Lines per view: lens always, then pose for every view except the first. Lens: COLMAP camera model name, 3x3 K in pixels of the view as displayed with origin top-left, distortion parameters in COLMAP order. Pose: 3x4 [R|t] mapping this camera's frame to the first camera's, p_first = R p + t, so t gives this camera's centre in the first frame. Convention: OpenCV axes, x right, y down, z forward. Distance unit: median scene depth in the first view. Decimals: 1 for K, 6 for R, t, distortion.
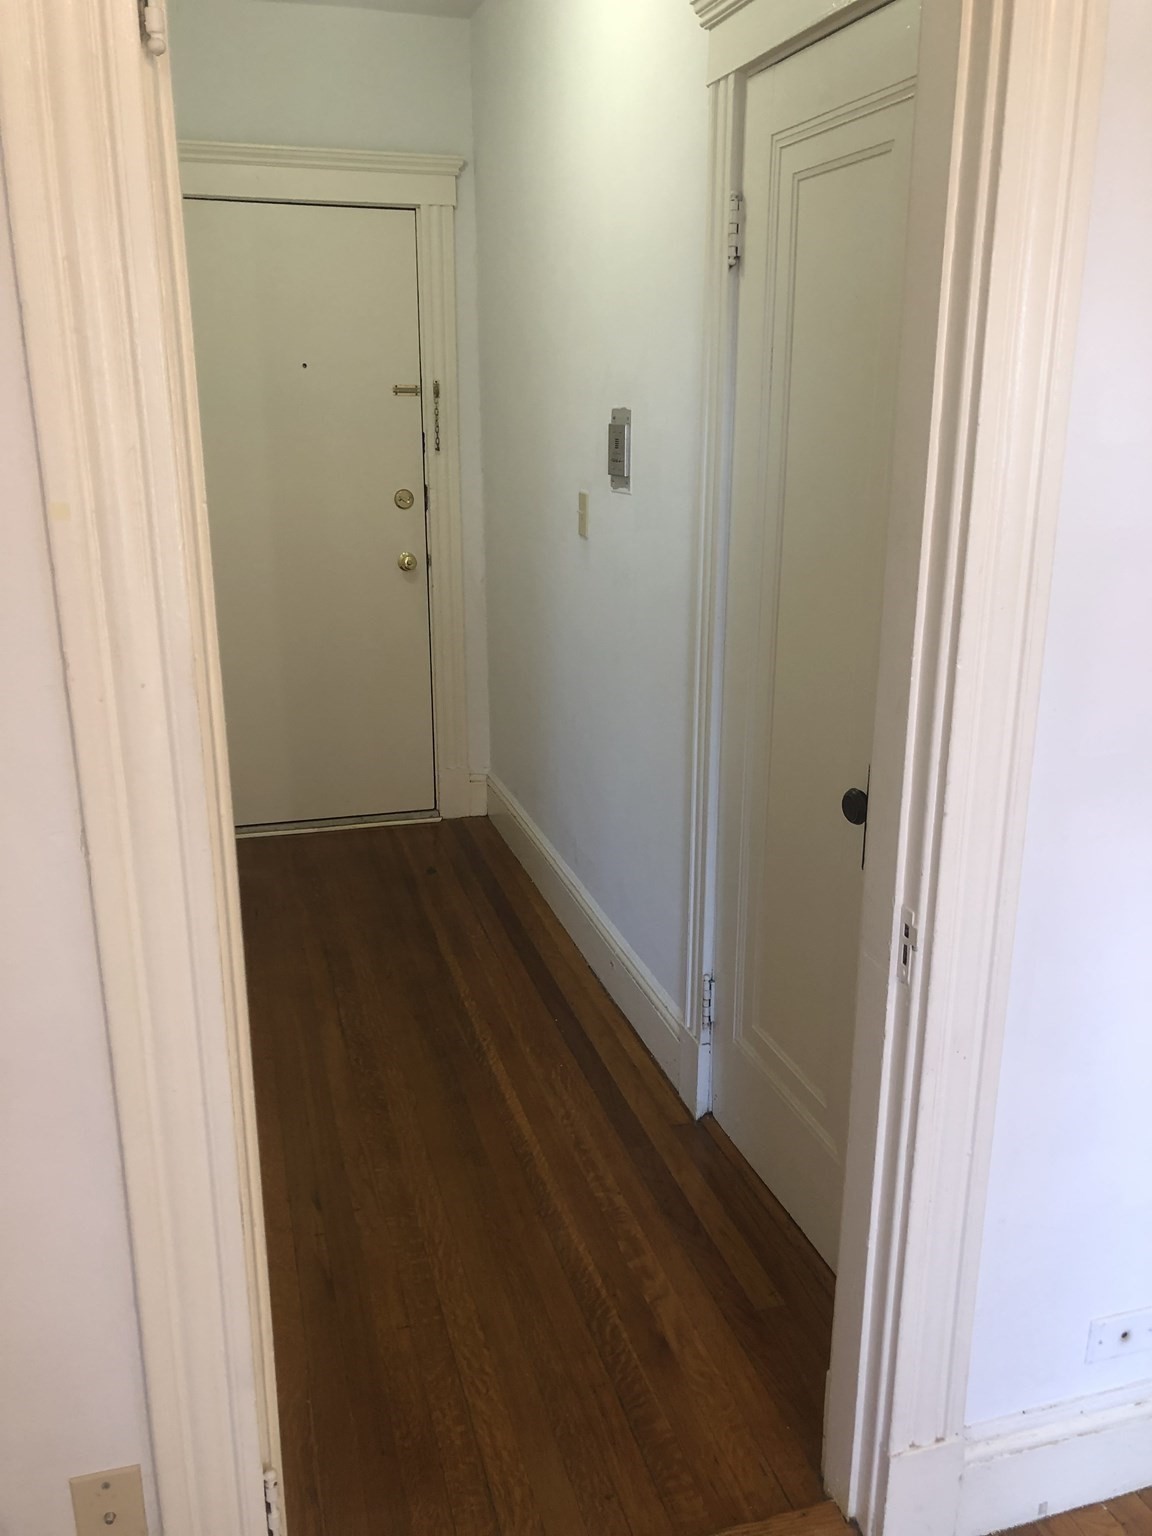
lens RADIAL K [[1255.5, 0, 576.0], [0, 1255.5, 768.0], [0, 0, 1]] dist [0.054261, -0.068485]
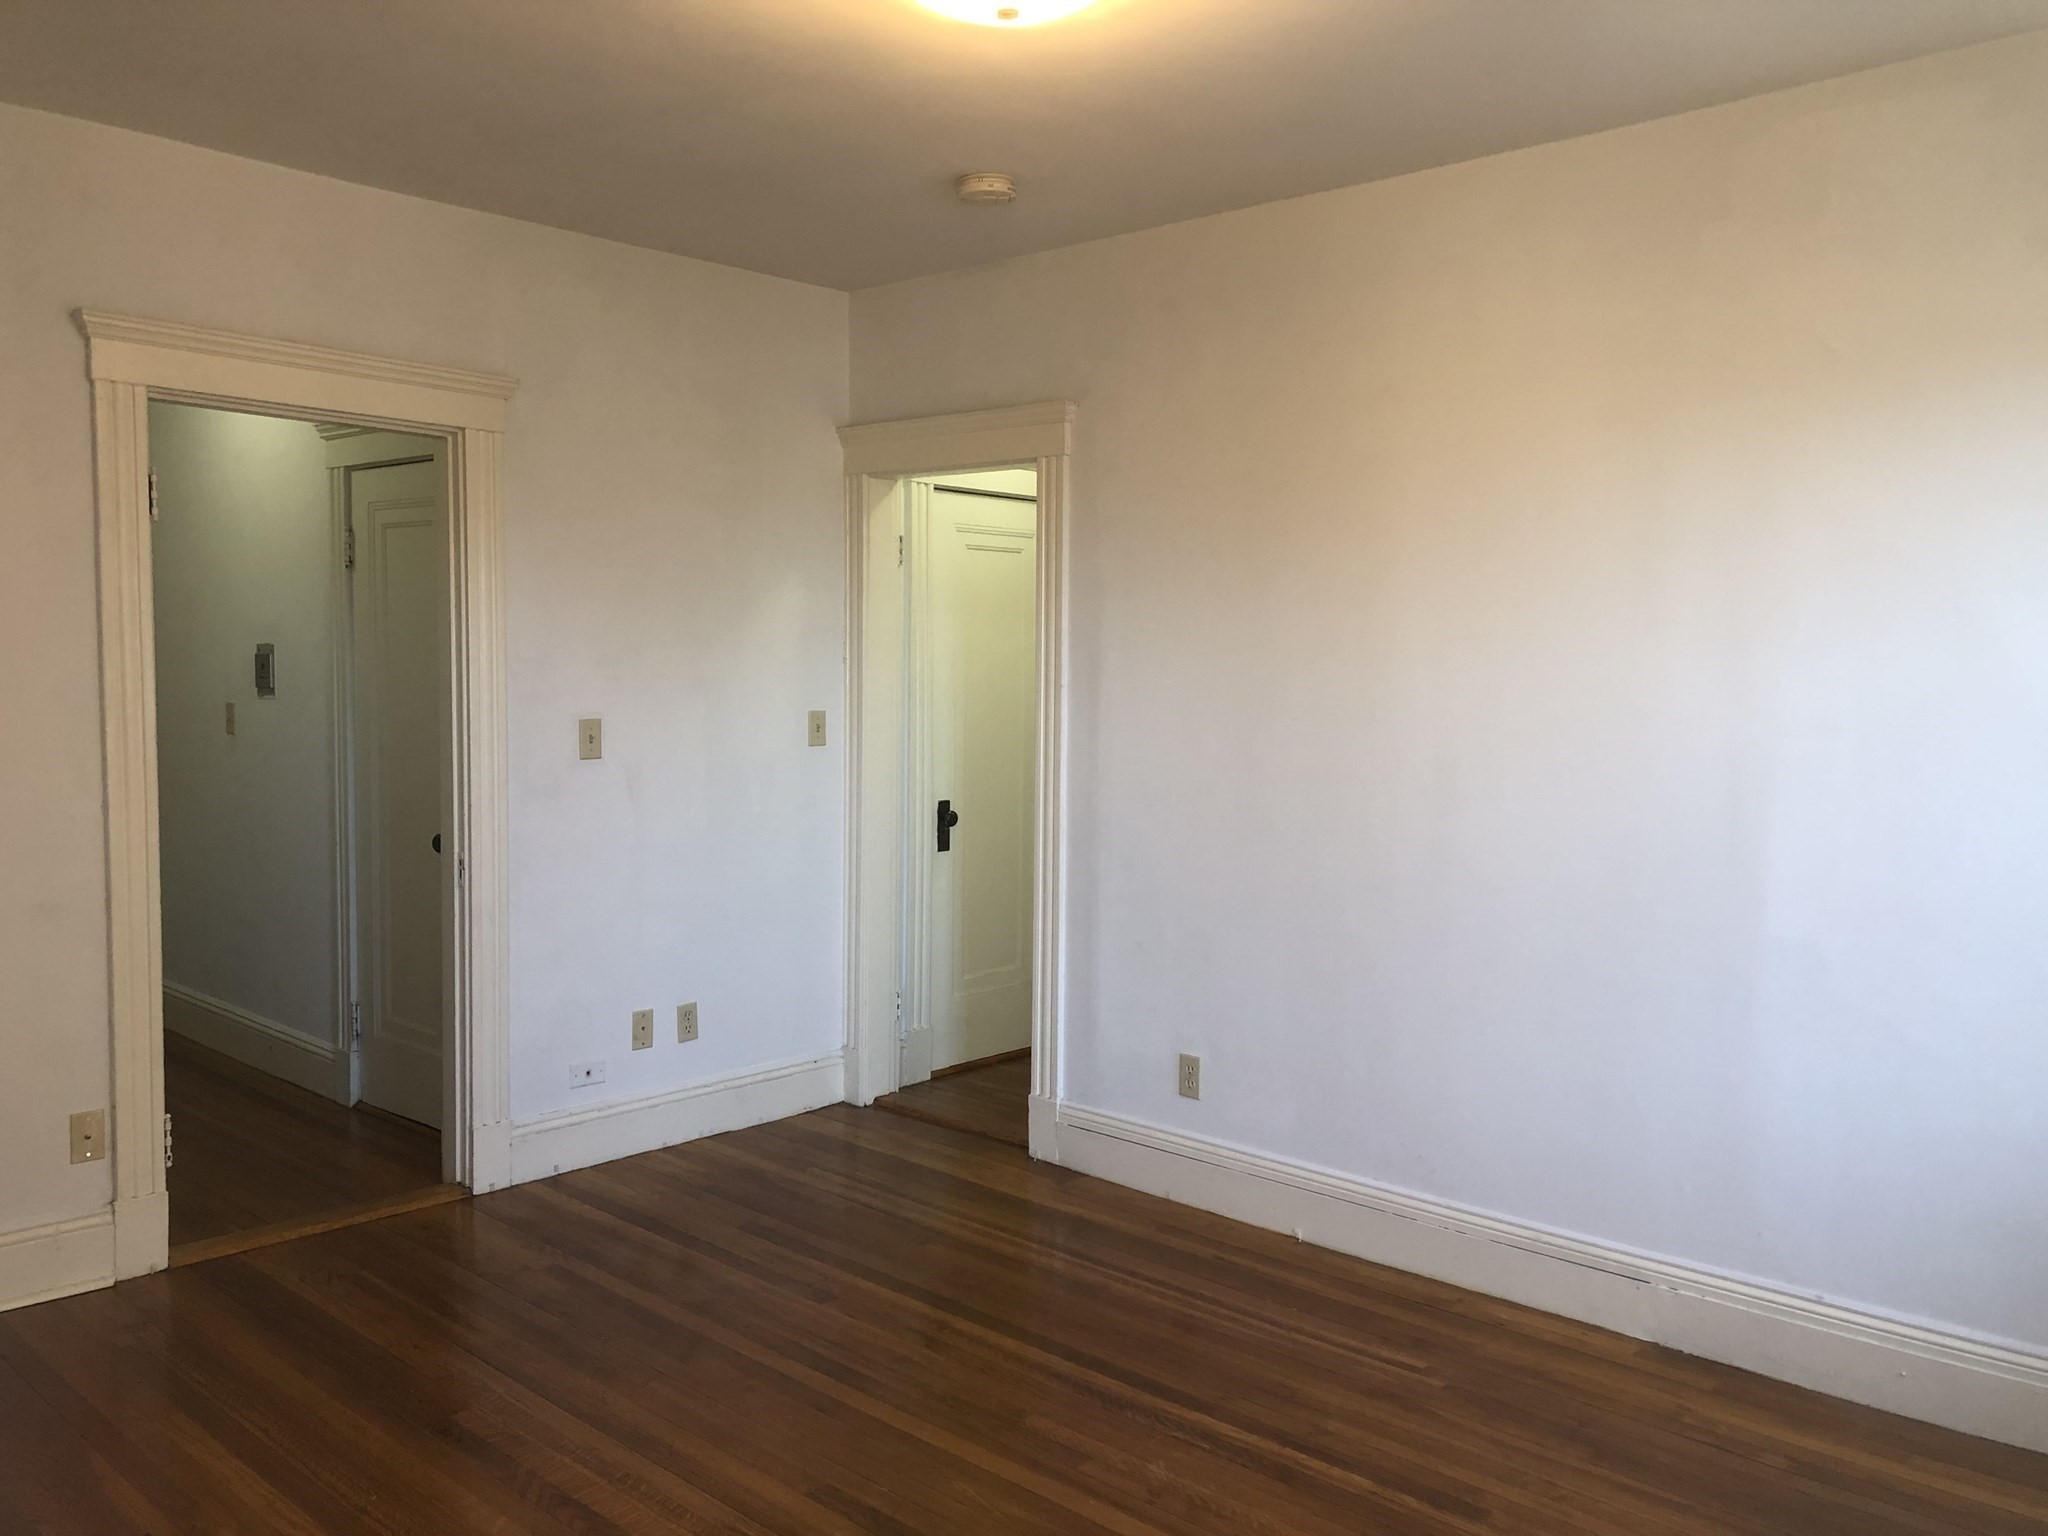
lens RADIAL K [[1674.0, 0, 1024.8], [0, 1674.0, 756.0], [0, 0, 1]] dist [0.054261, -0.068485]
pose [[0.862614, -0.023931, 0.505296, -0.255588], [0.131473, 0.975161, -0.178260, 0.401016], [-0.488479, 0.220202, 0.844334, -1.378441]]
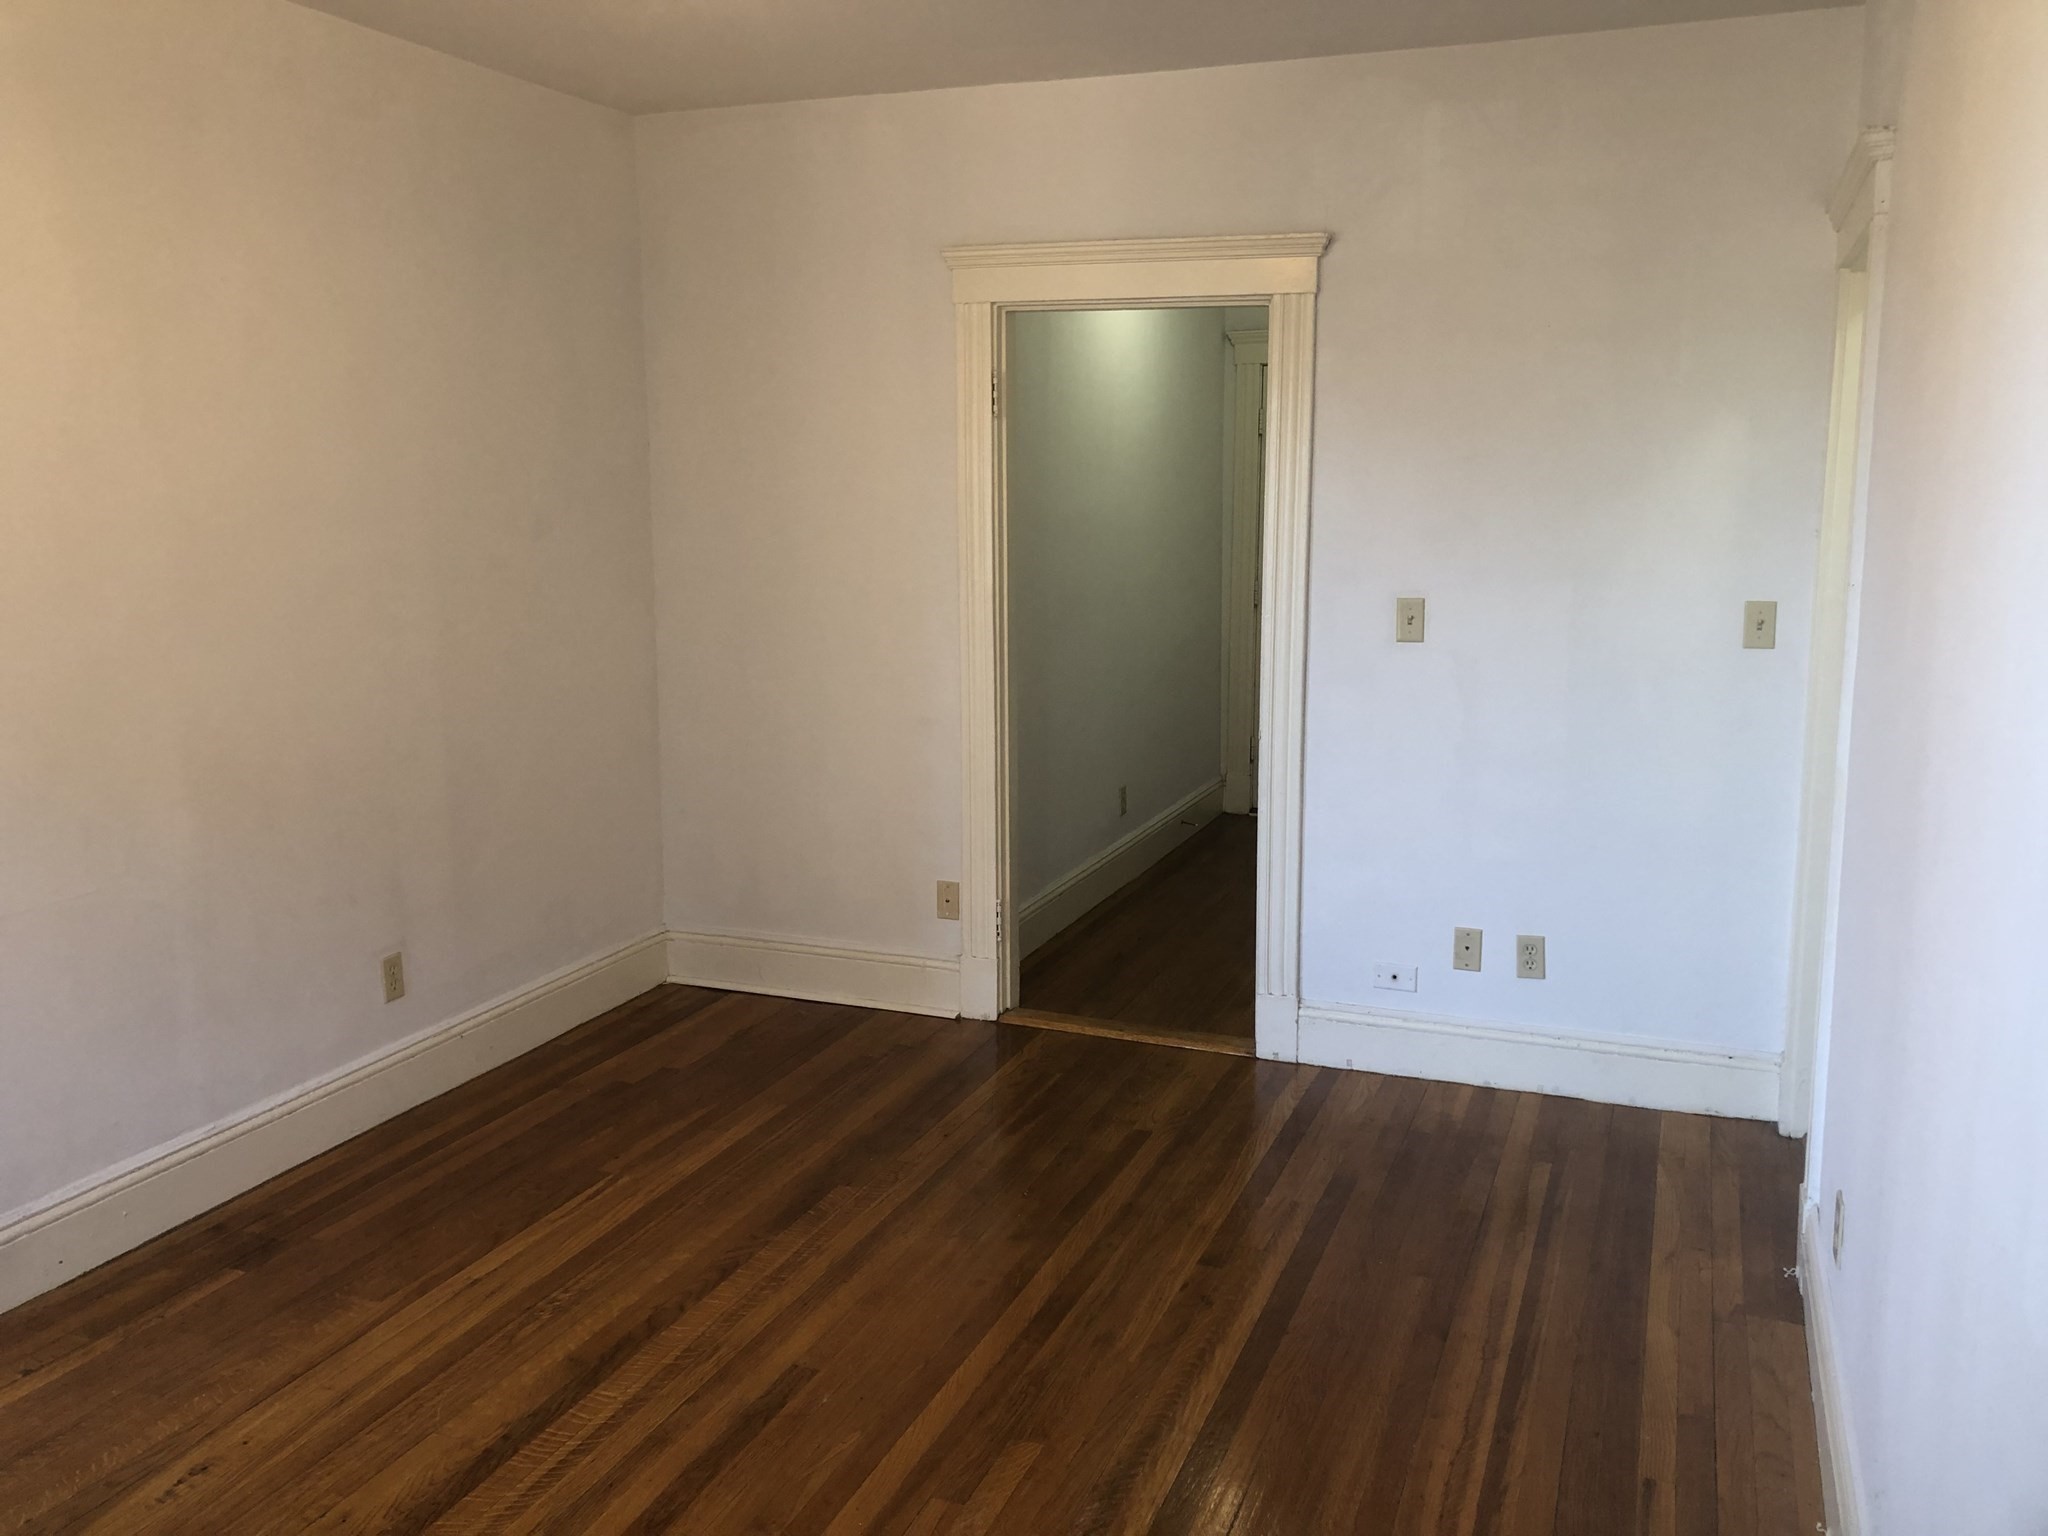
lens RADIAL K [[1683.2, 0, 1025.1], [0, 1683.2, 734.4], [0, 0, 1]] dist [0.059131, -0.001089]
pose [[0.795198, 0.087301, -0.600032, 1.150735], [-0.164674, 0.983481, -0.075145, 0.280875], [0.583560, 0.158565, 0.796439, -1.117690]]
